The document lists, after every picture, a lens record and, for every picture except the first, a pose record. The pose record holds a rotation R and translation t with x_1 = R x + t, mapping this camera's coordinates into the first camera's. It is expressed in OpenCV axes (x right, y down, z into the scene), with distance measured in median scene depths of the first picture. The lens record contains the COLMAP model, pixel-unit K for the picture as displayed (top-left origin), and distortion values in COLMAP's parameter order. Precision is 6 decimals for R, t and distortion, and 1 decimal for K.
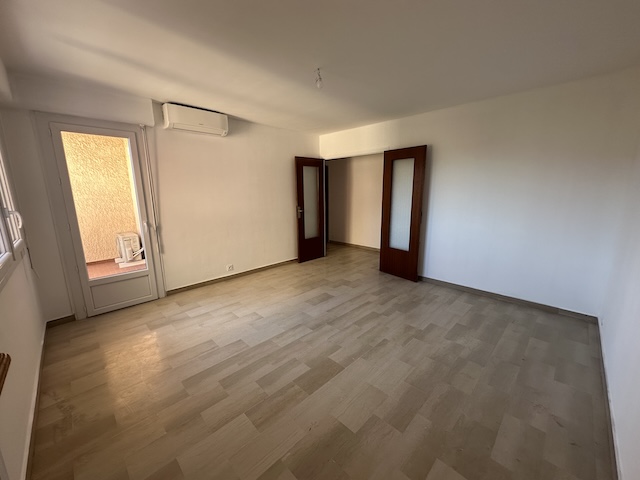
lens RADIAL K [[254.7, 0, 317.8], [0, 254.7, 238.8], [0, 0, 1]] dist [0.012285, 0.001194]
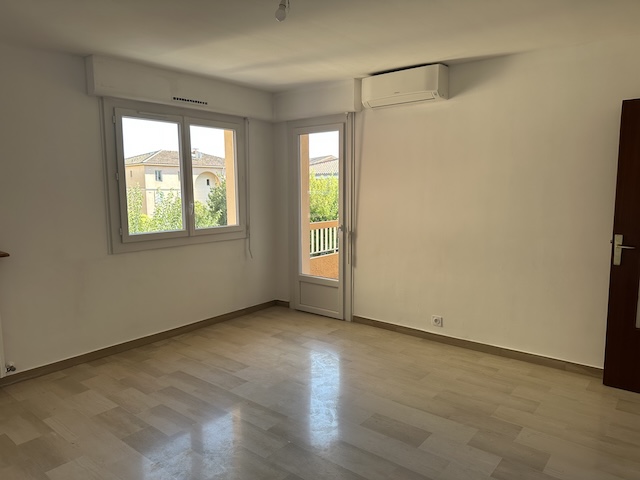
lens RADIAL K [[449.3, 0, 318.8], [0, 449.3, 241.4], [0, 0, 1]] dist [0.055162, -0.040222]
pose [[0.114729, 0.139553, -0.983546, 0.834352], [-0.177555, 0.977021, 0.117916, -0.185984], [0.977400, 0.161105, 0.136871, 0.774585]]
